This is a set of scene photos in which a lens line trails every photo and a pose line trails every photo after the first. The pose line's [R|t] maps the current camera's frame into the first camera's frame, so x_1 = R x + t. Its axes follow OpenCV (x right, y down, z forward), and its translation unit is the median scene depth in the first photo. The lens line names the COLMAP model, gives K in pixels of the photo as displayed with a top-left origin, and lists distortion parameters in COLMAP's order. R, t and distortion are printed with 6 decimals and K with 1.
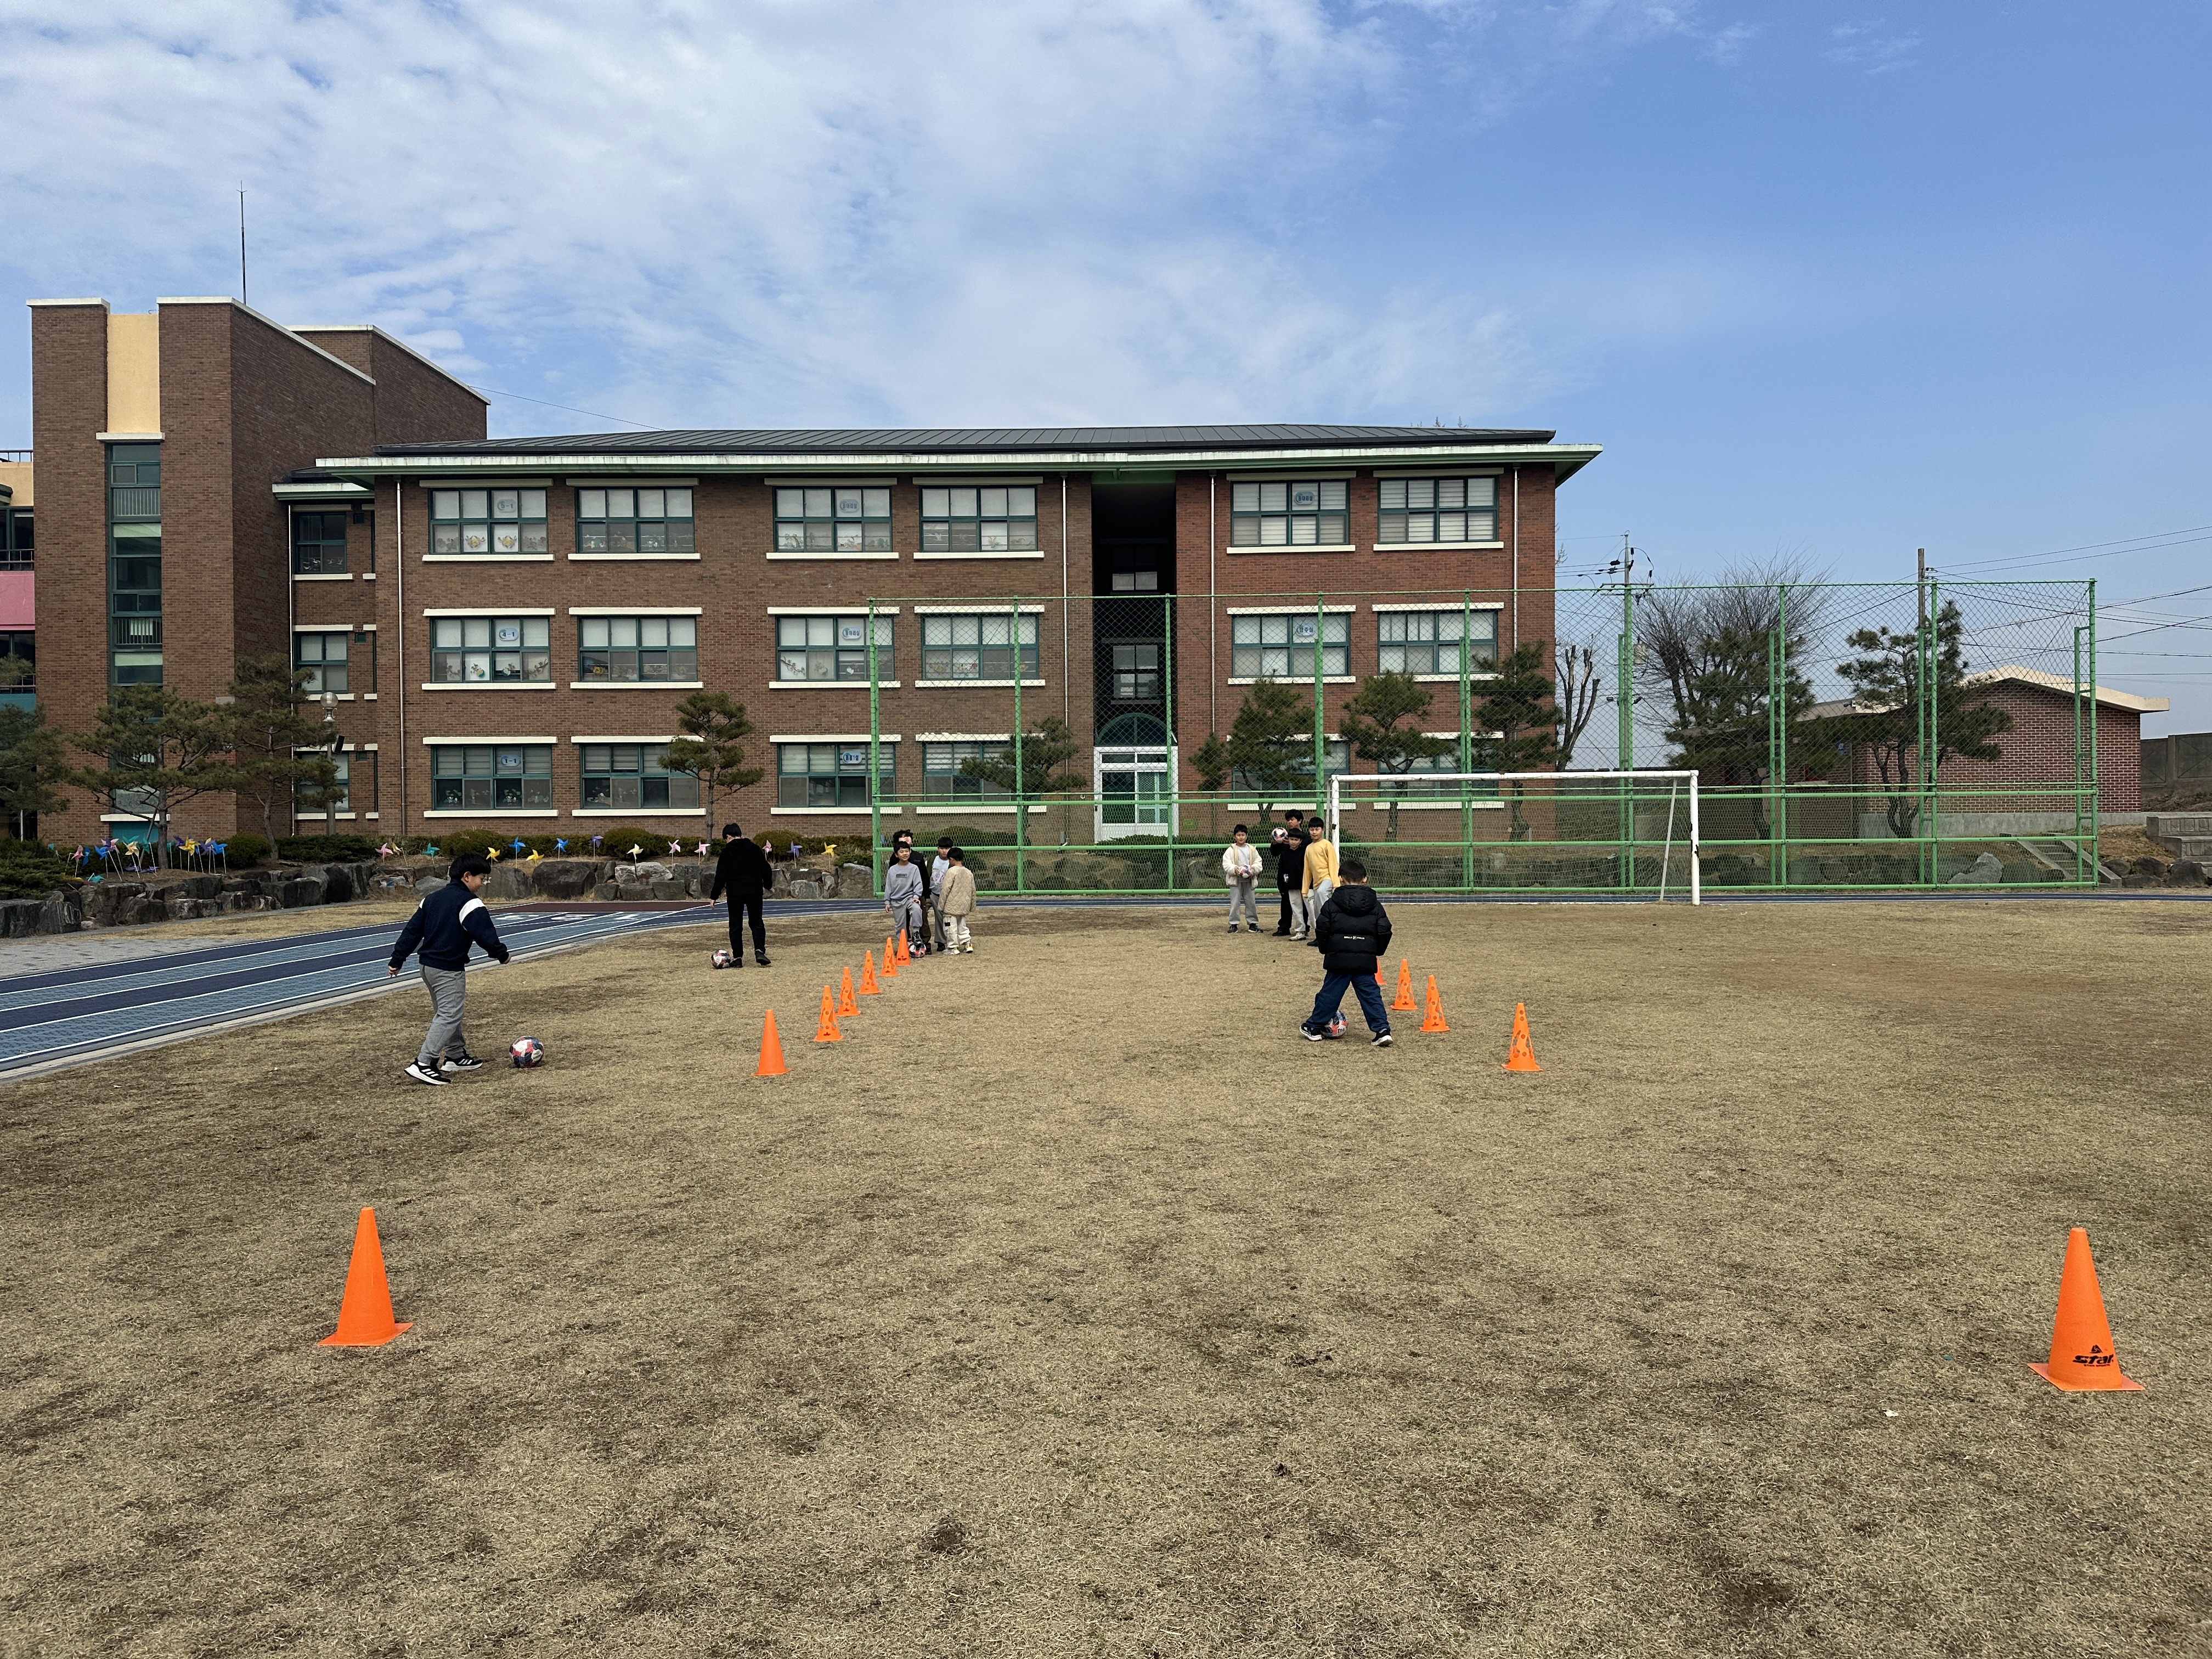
lens RADIAL K [[1509.2, 0, 1102.6], [0, 1509.2, 836.8], [0, 0, 1]] dist [0.035154, 0.000731]
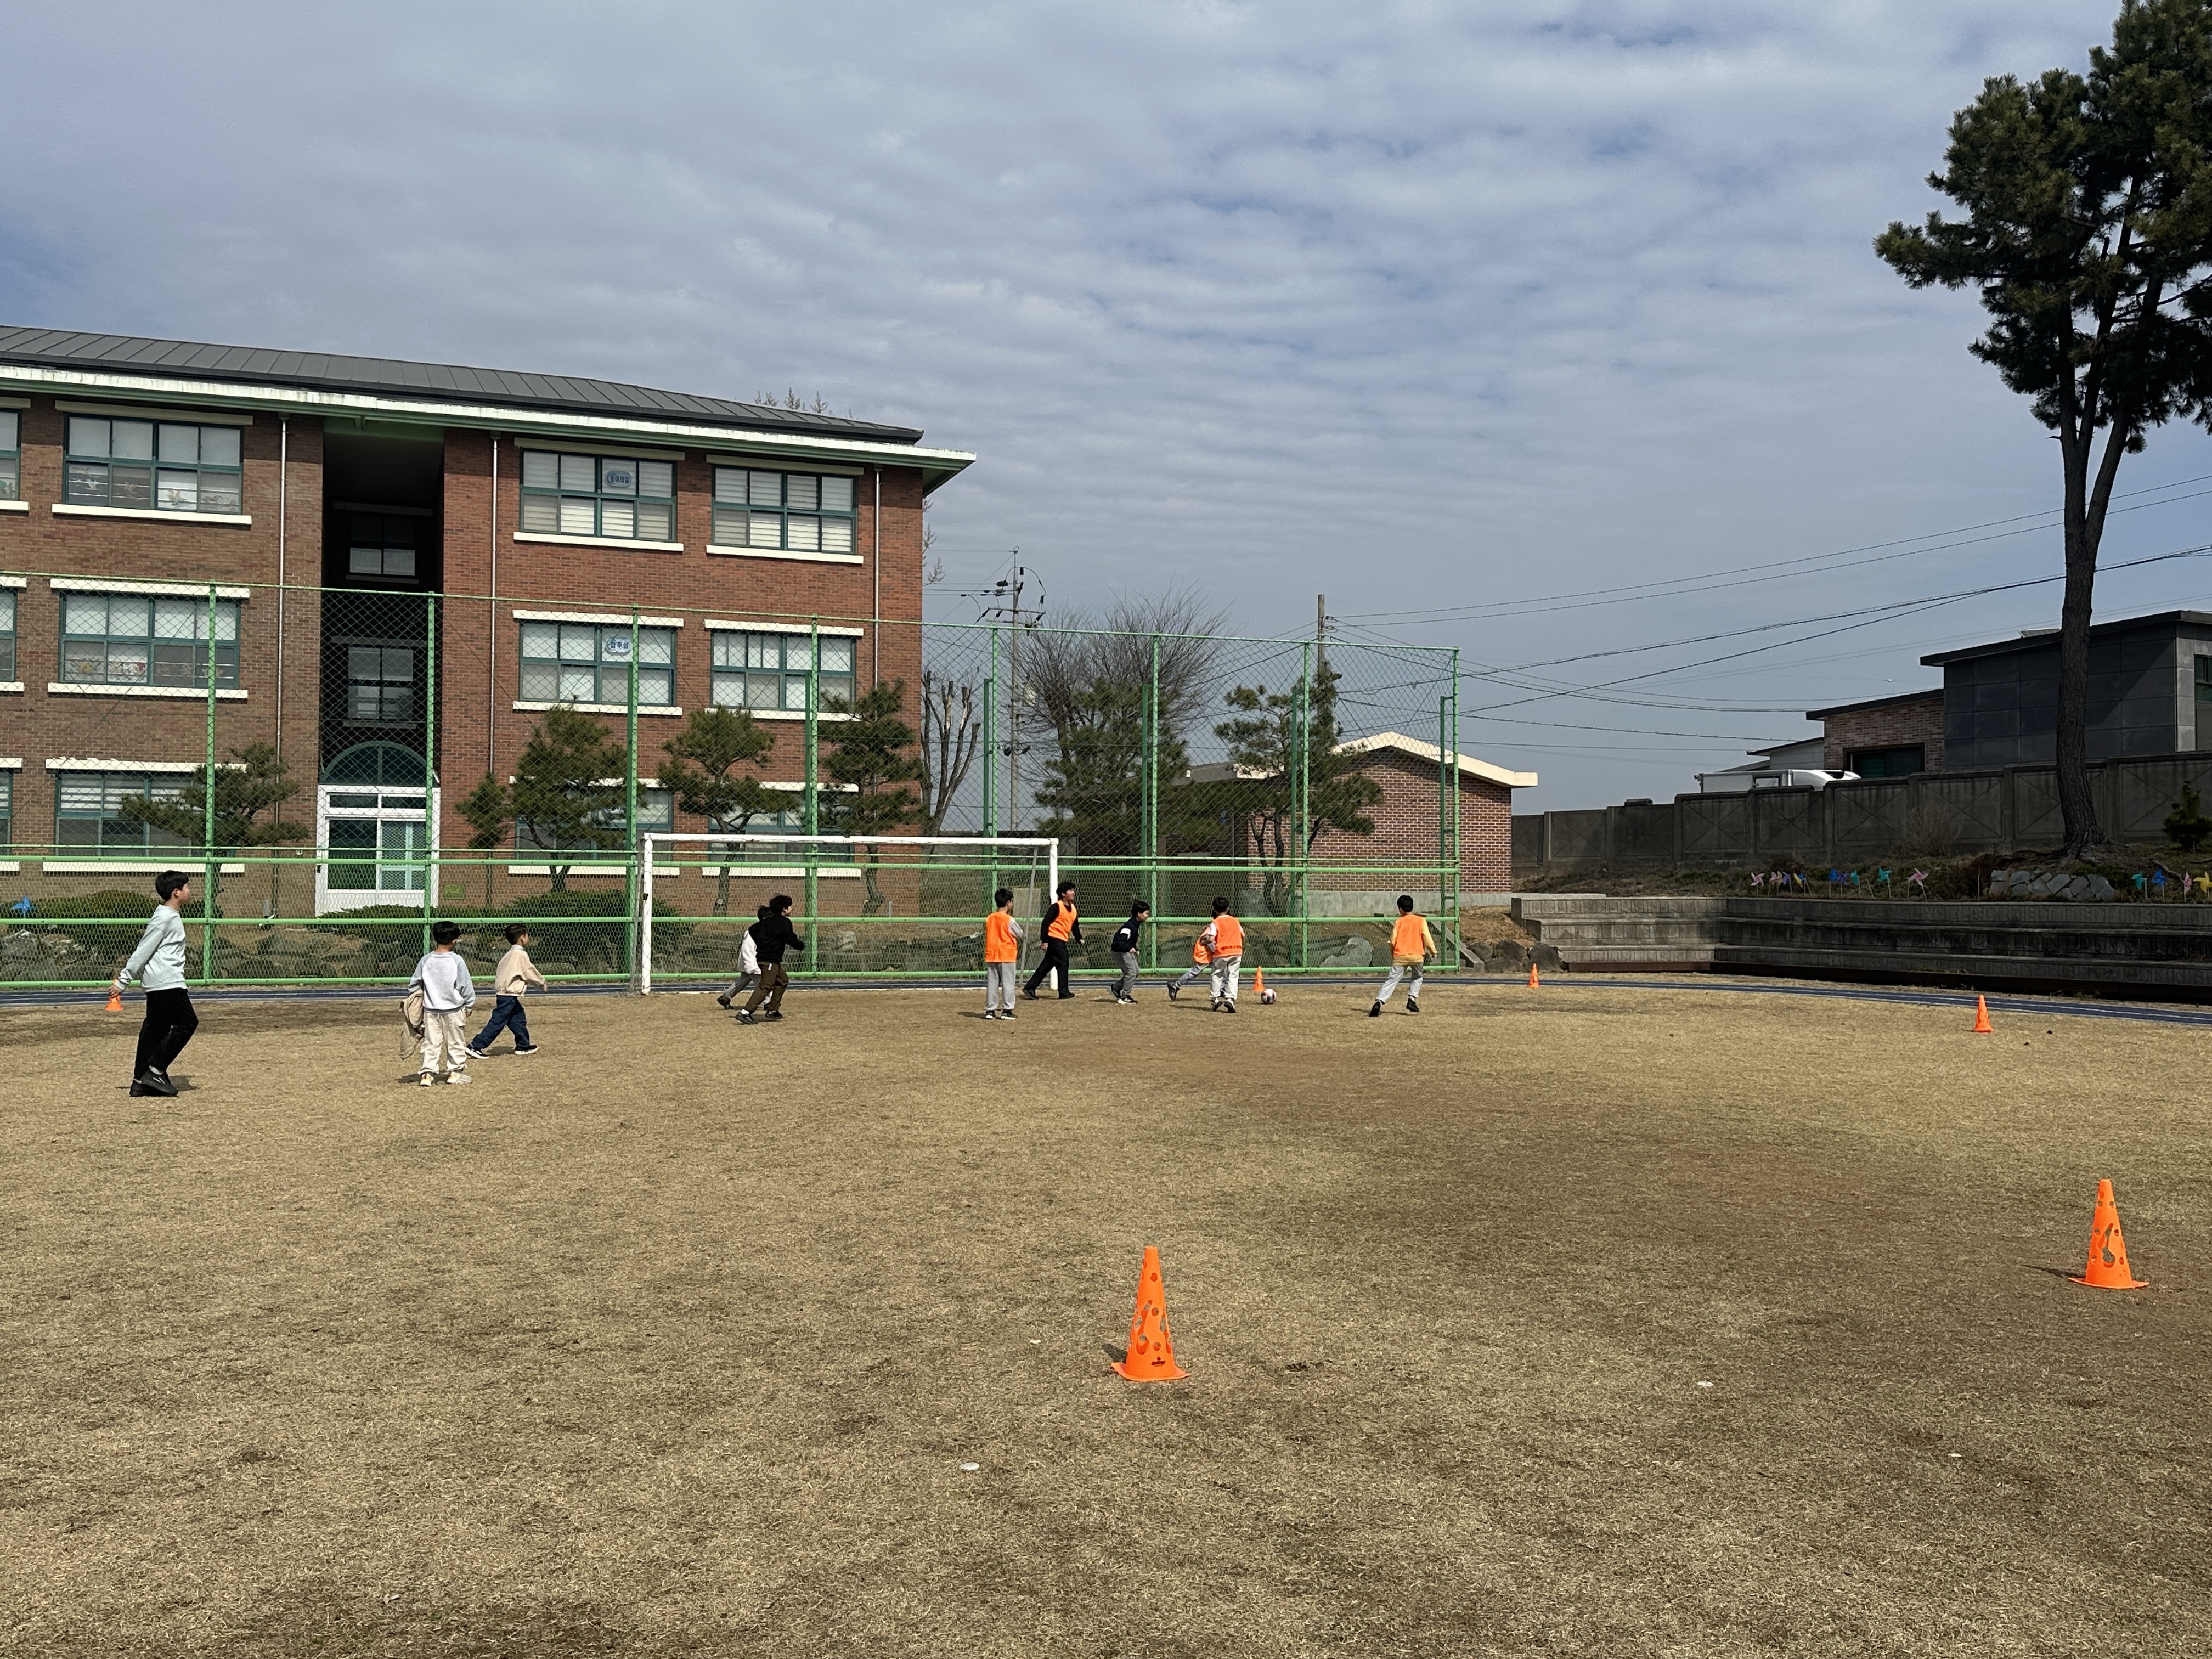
lens RADIAL K [[2031.0, 0, 1118.1], [0, 2031.0, 821.7], [0, 0, 1]] dist [0.050535, 0.000000]
pose [[0.931228, 0.026369, 0.363483, -0.006420], [-0.010289, 0.998884, -0.046102, 0.000511], [-0.364293, 0.039191, 0.930460, -0.084020]]
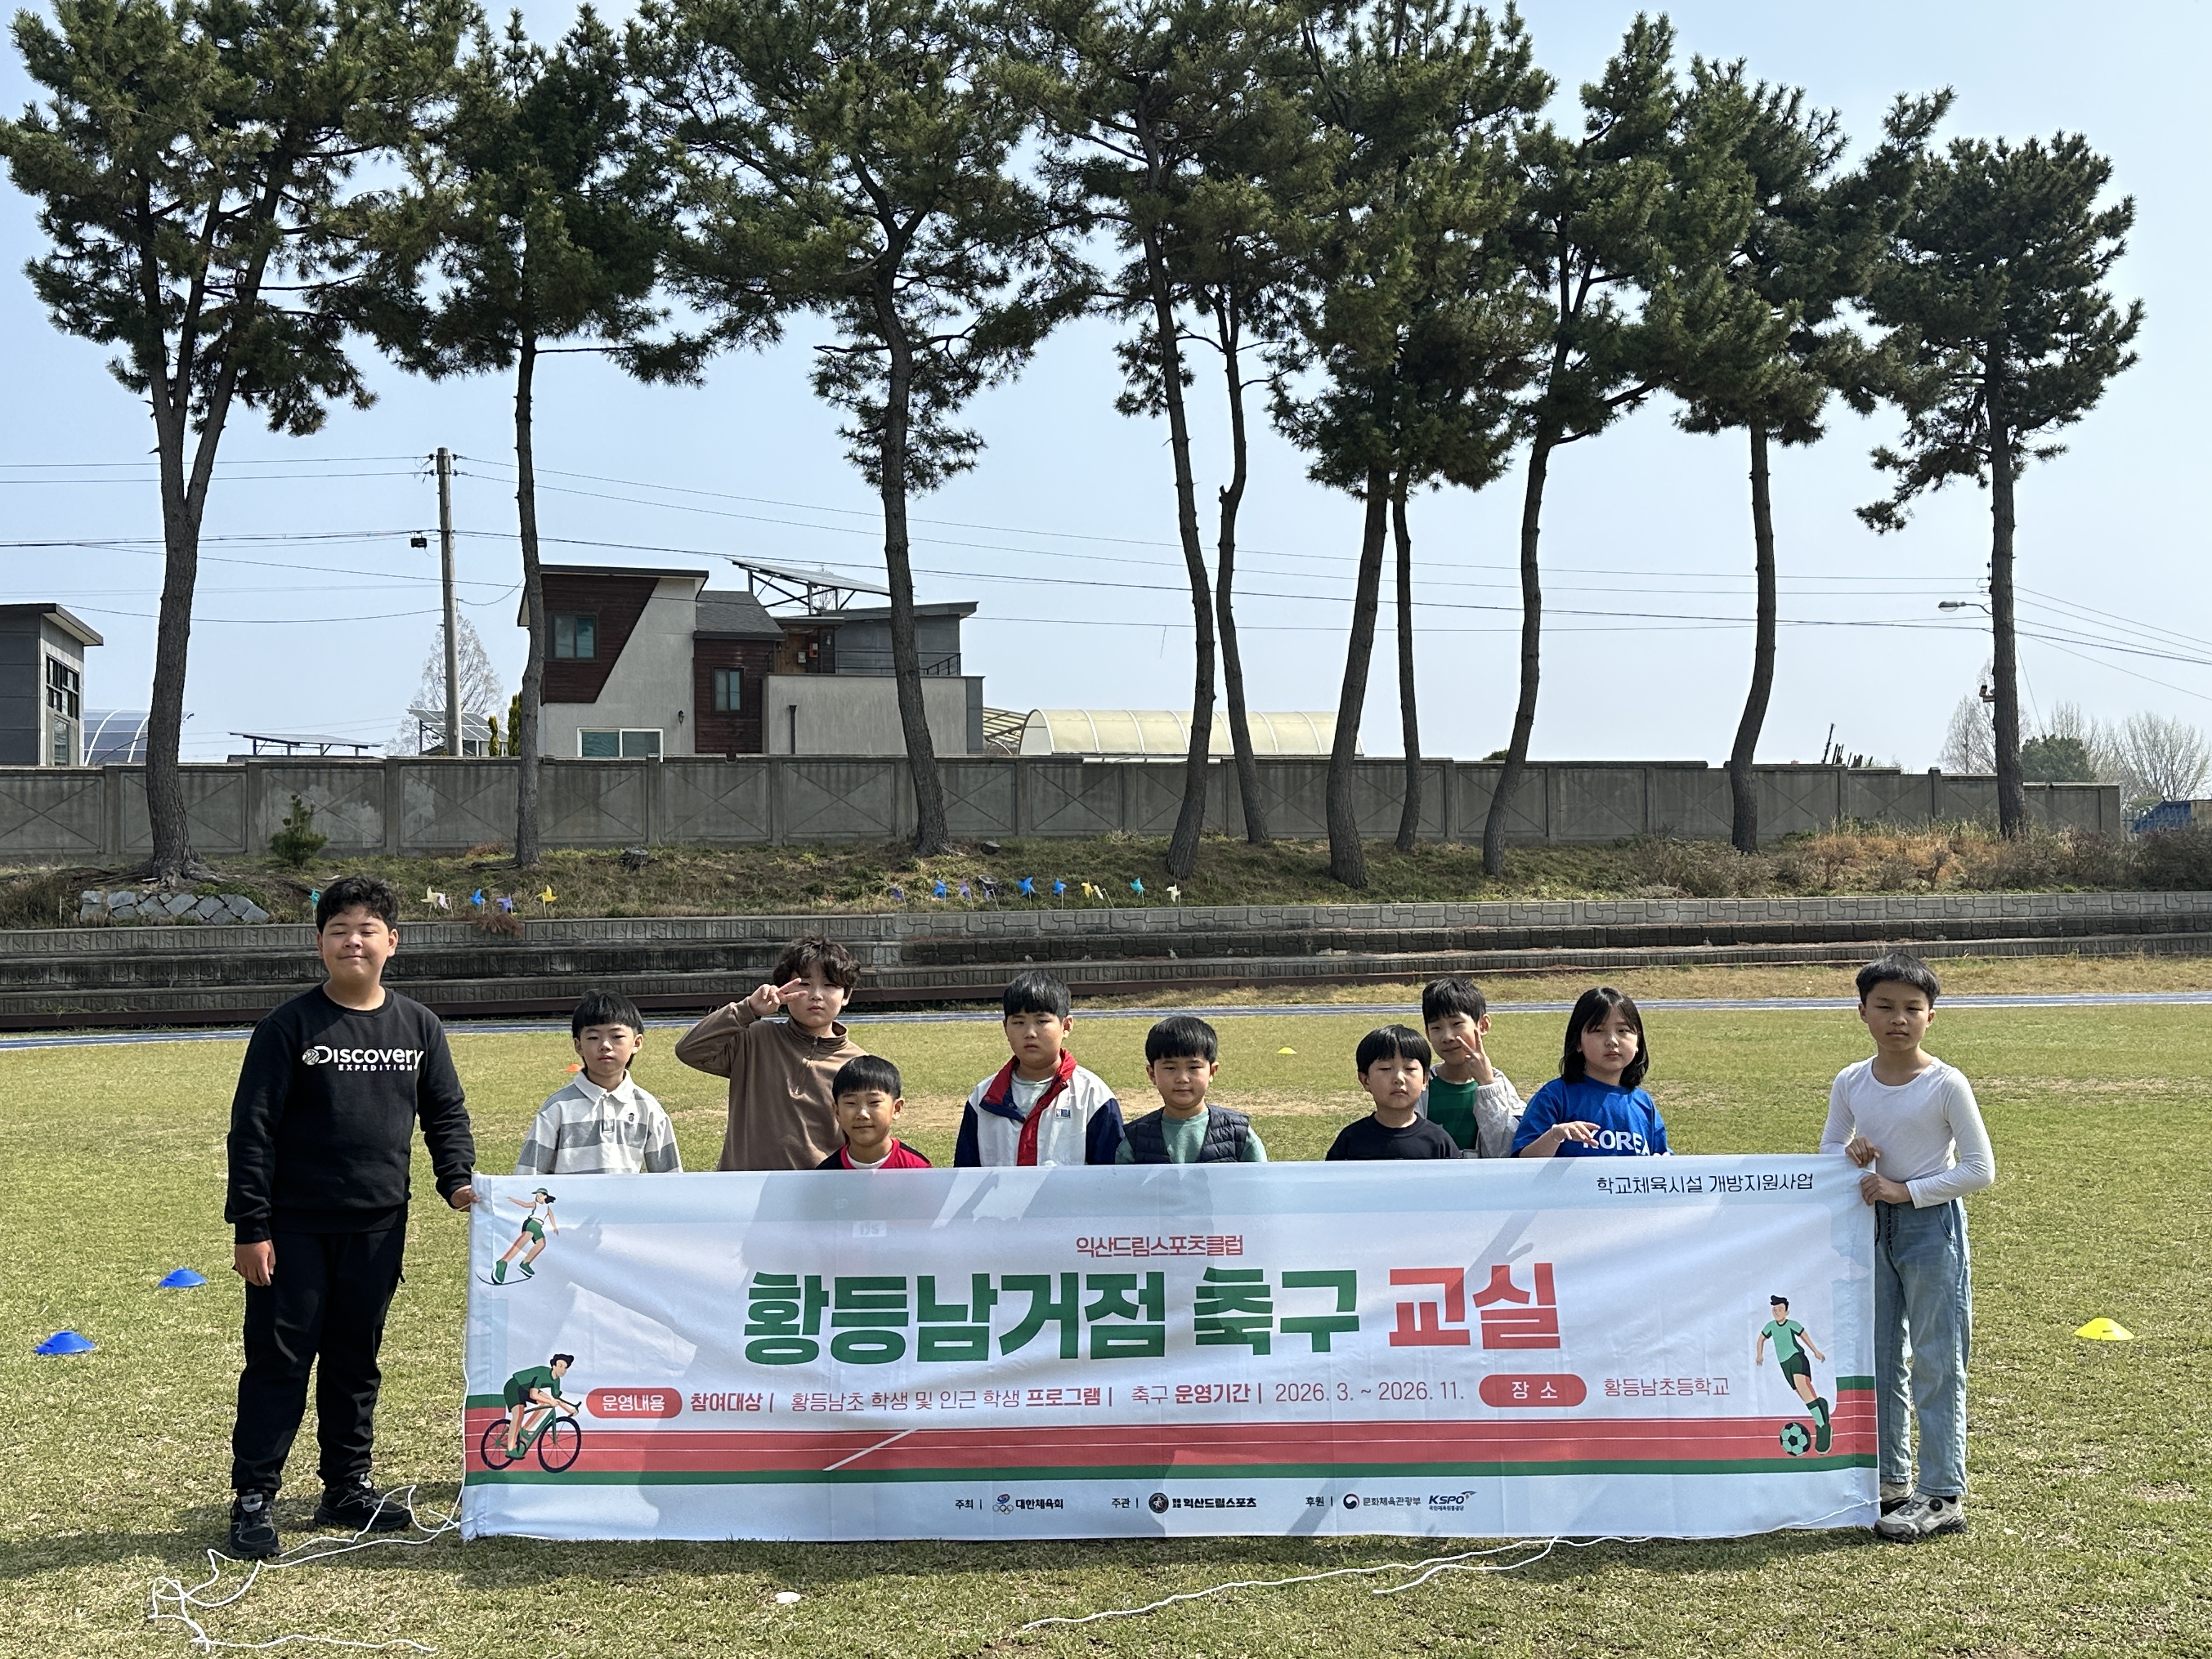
lens RADIAL K [[2283.8, 0, 1108.0], [0, 2283.8, 831.8], [0, 0, 1]] dist [0.011446, 0.000000]
pose [[-0.164866, 0.042257, 0.985410, -0.250127], [0.030548, 0.998821, -0.037721, -0.001949], [-0.985843, 0.023883, -0.165963, 0.416878]]
